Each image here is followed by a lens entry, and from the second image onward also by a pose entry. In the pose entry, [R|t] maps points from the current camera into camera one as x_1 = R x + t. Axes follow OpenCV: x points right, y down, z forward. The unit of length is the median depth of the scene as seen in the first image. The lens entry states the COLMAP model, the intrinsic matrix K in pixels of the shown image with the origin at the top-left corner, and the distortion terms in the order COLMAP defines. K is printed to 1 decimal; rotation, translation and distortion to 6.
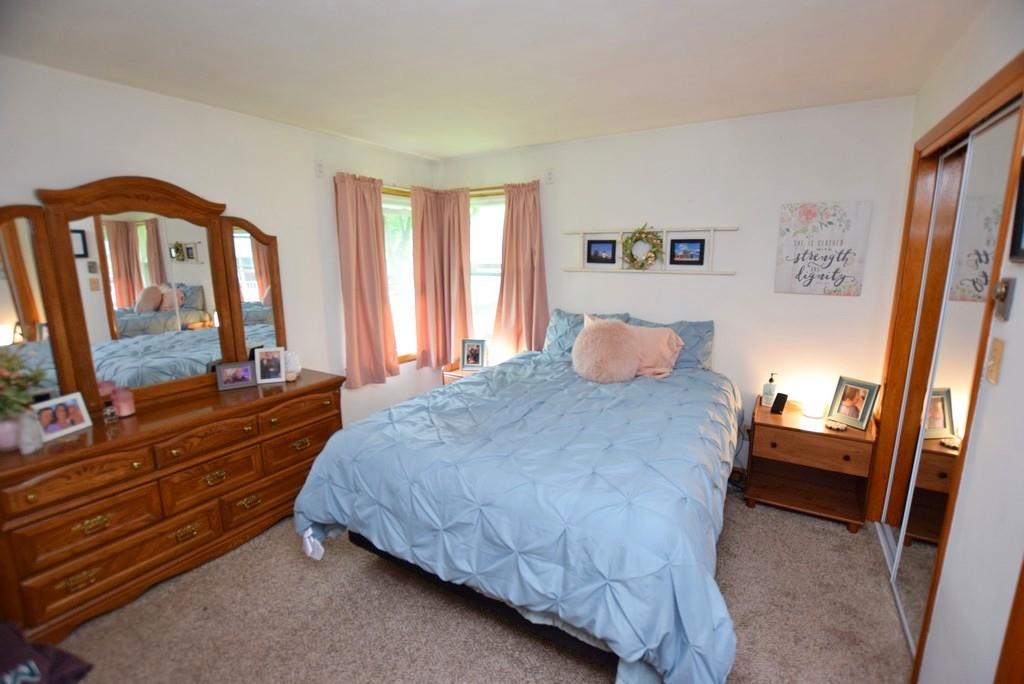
lens RADIAL K [[451.3, 0, 517.3], [0, 451.3, 341.1], [0, 0, 1]] dist [-0.025956, 0.001417]
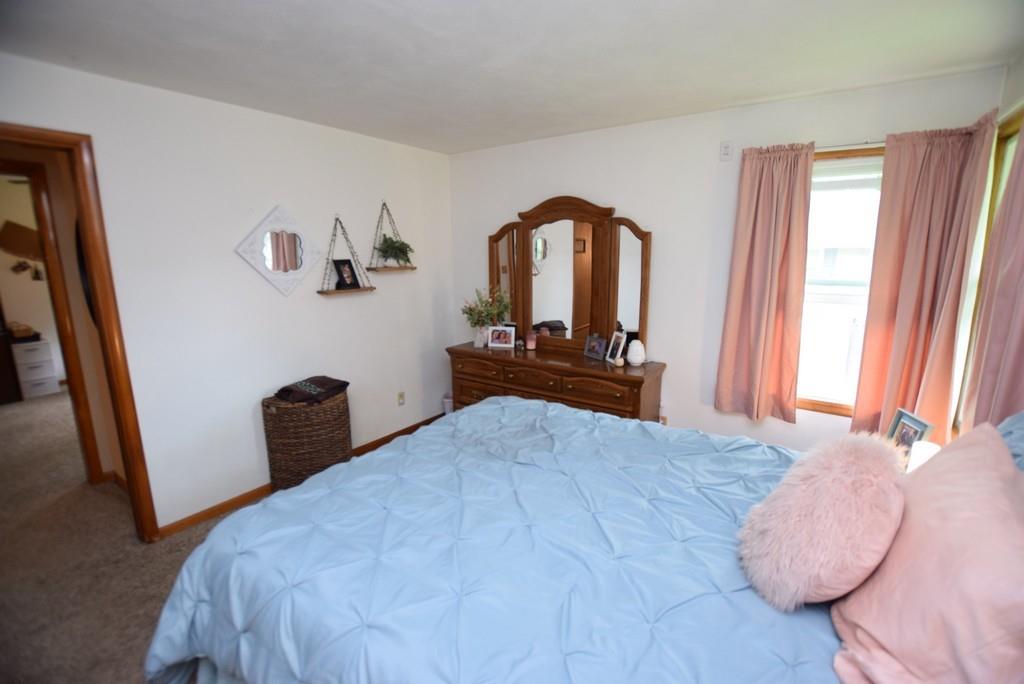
lens RADIAL K [[451.3, 0, 517.3], [0, 451.3, 341.1], [0, 0, 1]] dist [-0.025956, 0.001417]
pose [[-0.067886, 0.194704, -0.978510, 0.615007], [-0.187329, 0.960842, 0.204184, -0.158757], [0.979949, 0.197165, -0.028754, 0.846937]]
